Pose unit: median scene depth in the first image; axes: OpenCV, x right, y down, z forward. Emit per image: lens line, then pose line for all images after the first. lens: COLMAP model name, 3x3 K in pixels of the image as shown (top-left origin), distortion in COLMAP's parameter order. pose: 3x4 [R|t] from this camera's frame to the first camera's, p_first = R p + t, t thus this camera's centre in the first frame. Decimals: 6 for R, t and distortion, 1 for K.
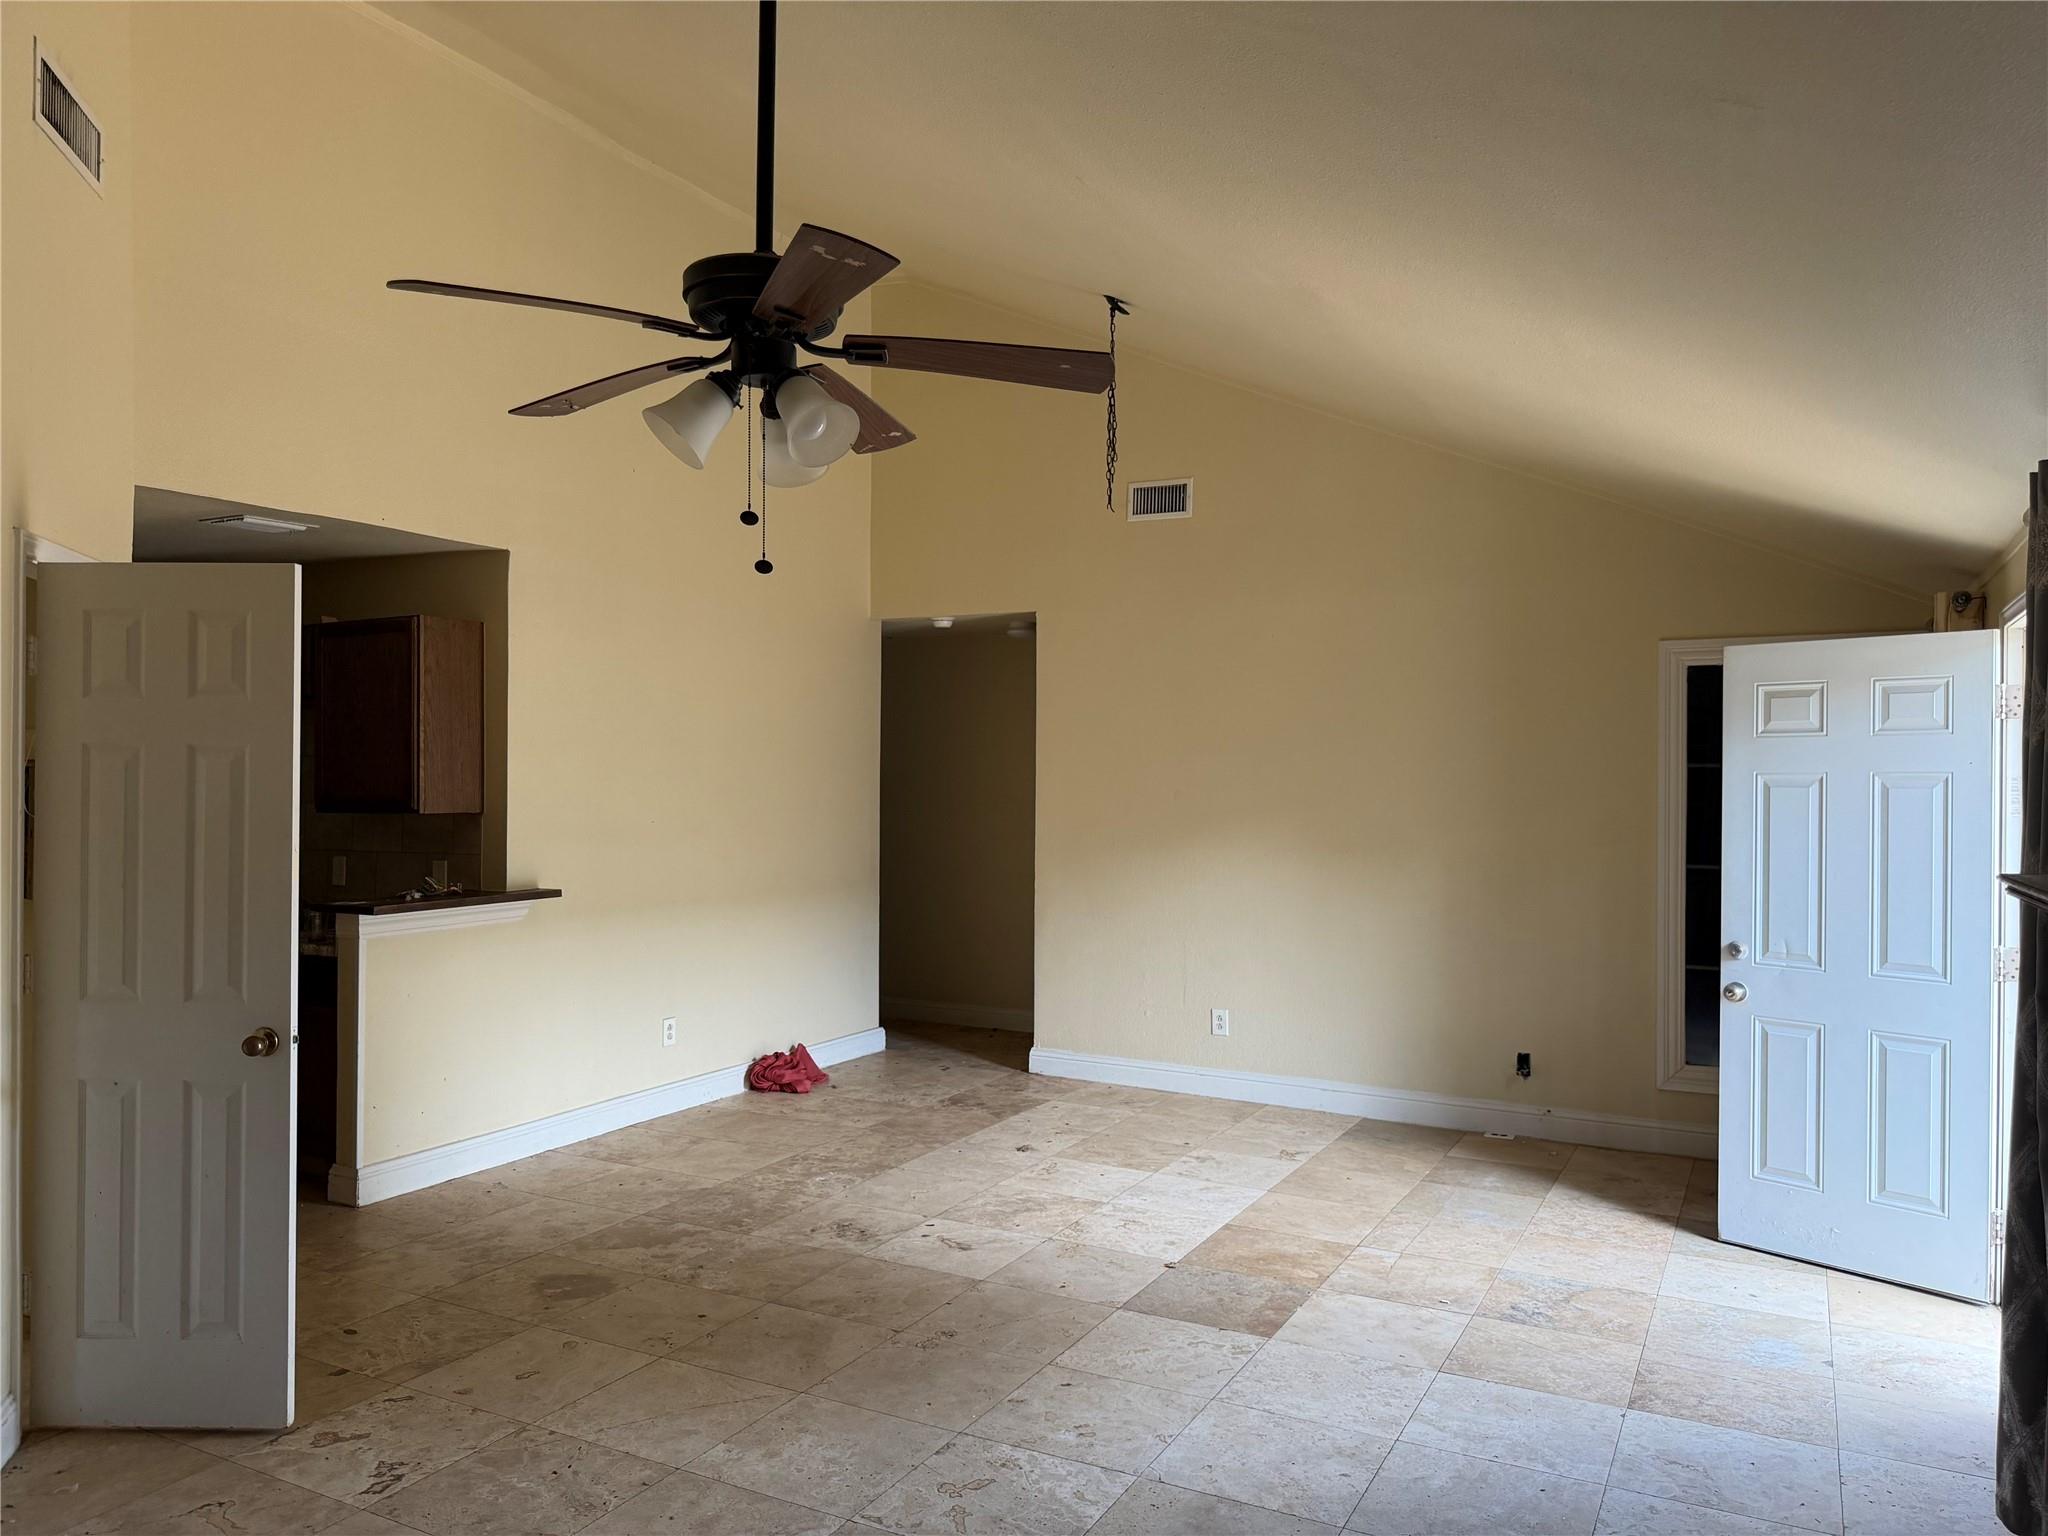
lens RADIAL K [[1418.5, 0, 1024.4], [0, 1418.5, 777.3], [0, 0, 1]] dist [0.059443, -0.023815]
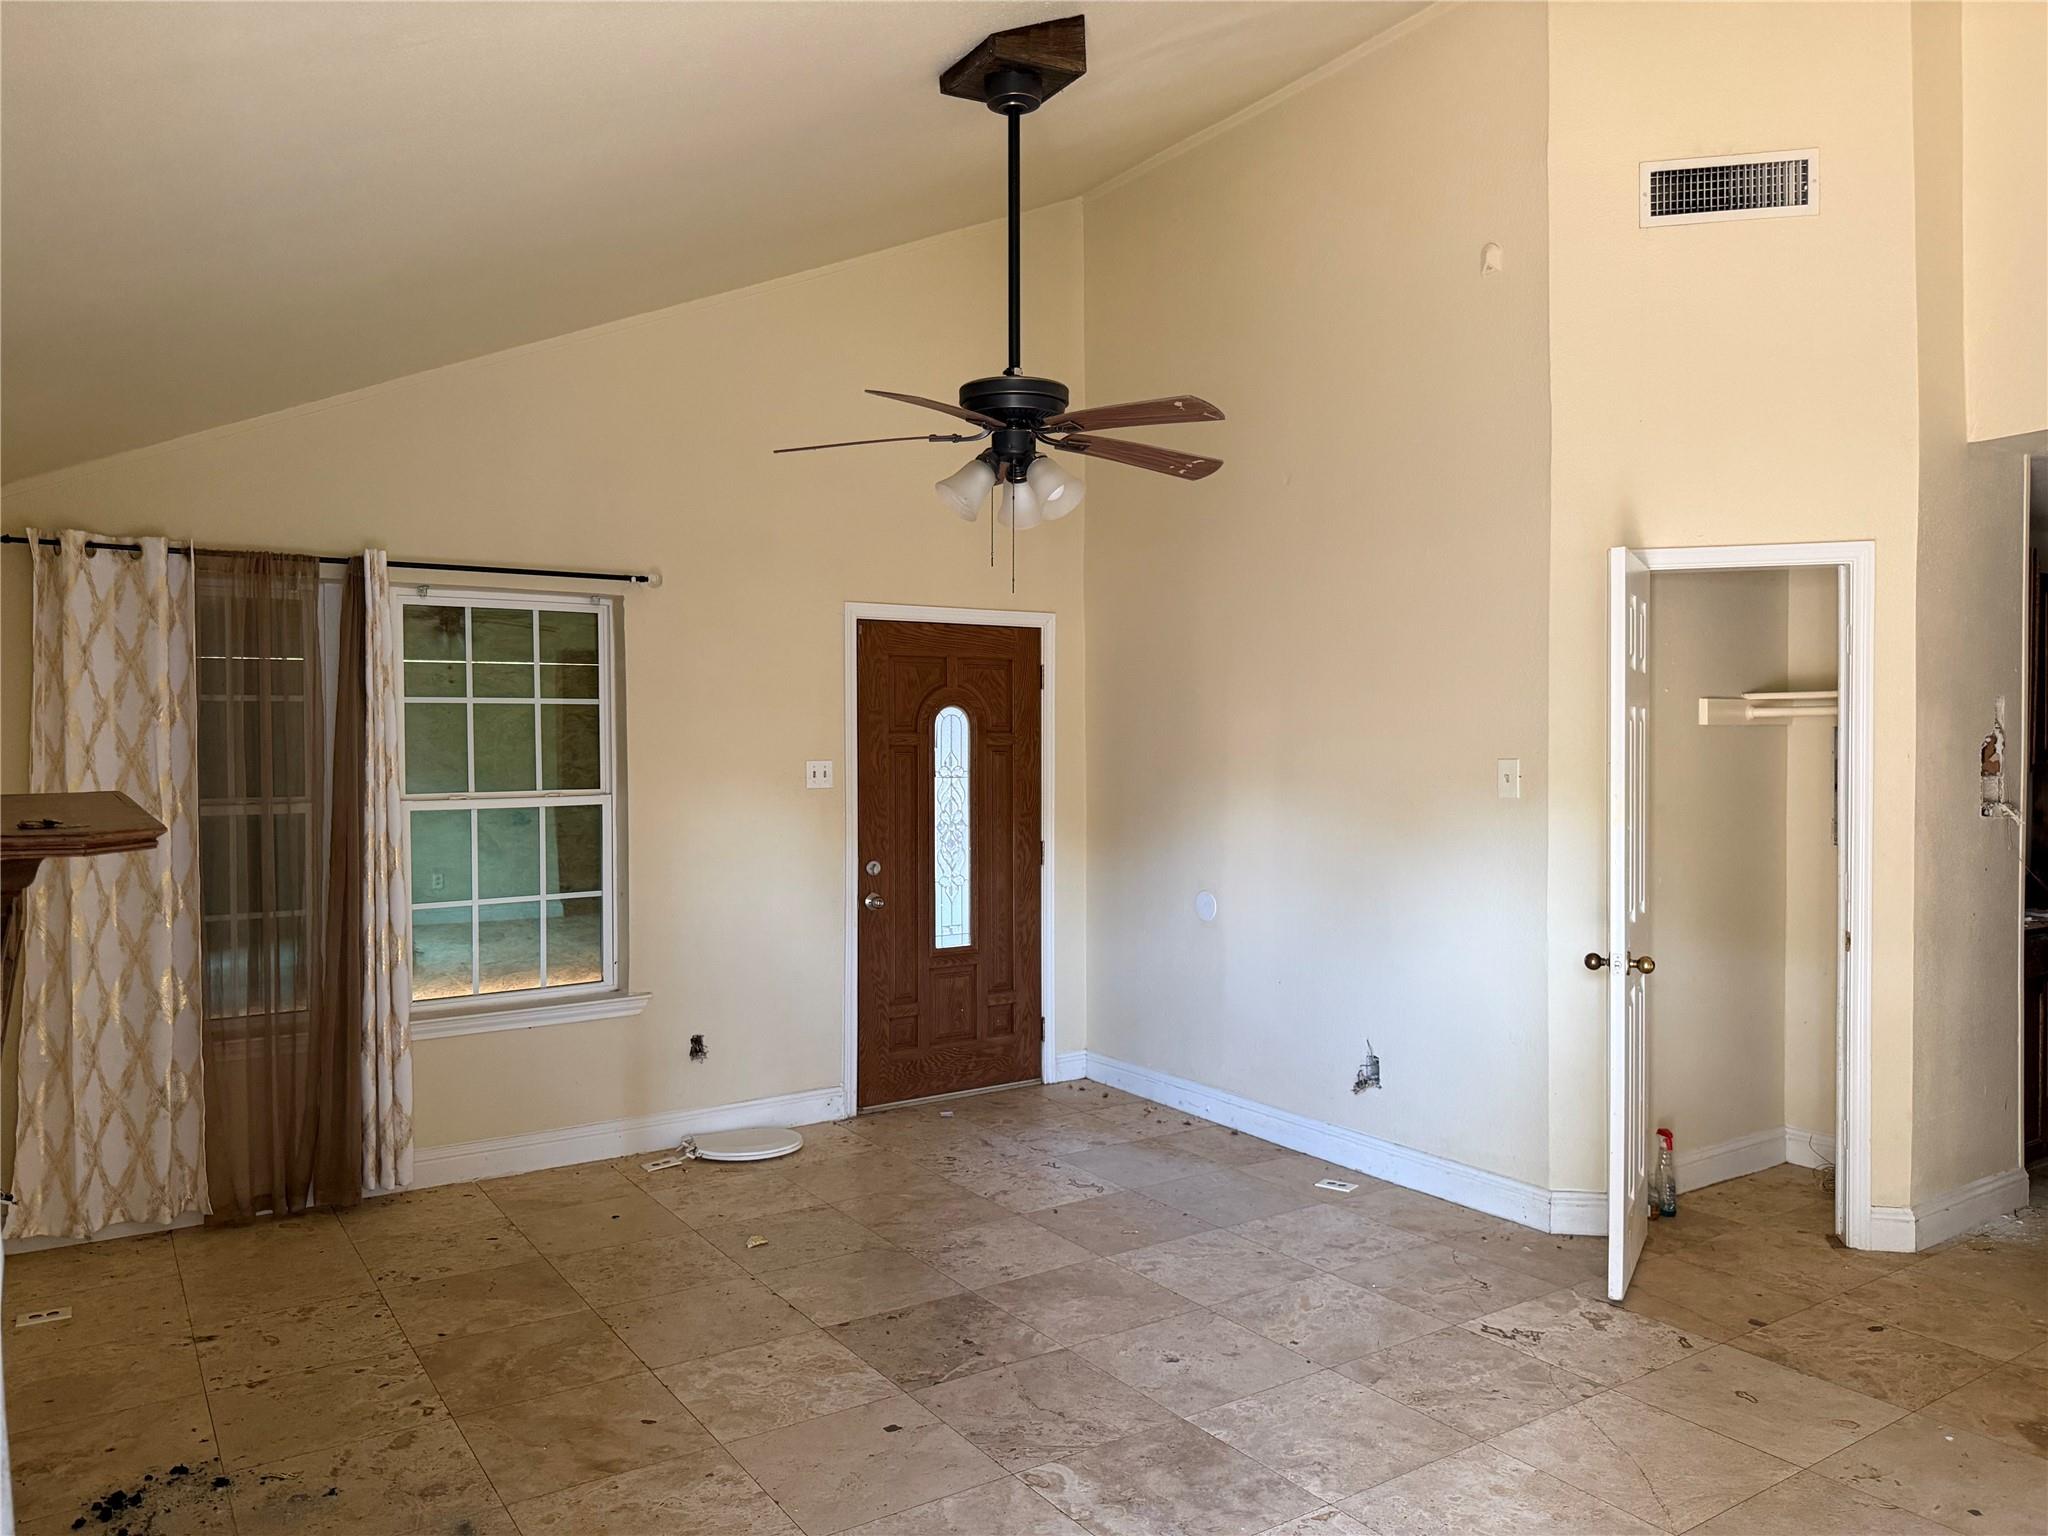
lens RADIAL K [[1418.5, 0, 1023.0], [0, 1418.5, 769.7], [0, 0, 1]] dist [0.059443, -0.023815]
pose [[-0.448158, 0.006962, -0.893927, 0.736019], [0.006619, 0.999968, 0.004469, 0.019781], [0.893930, -0.003914, -0.448189, 1.117625]]
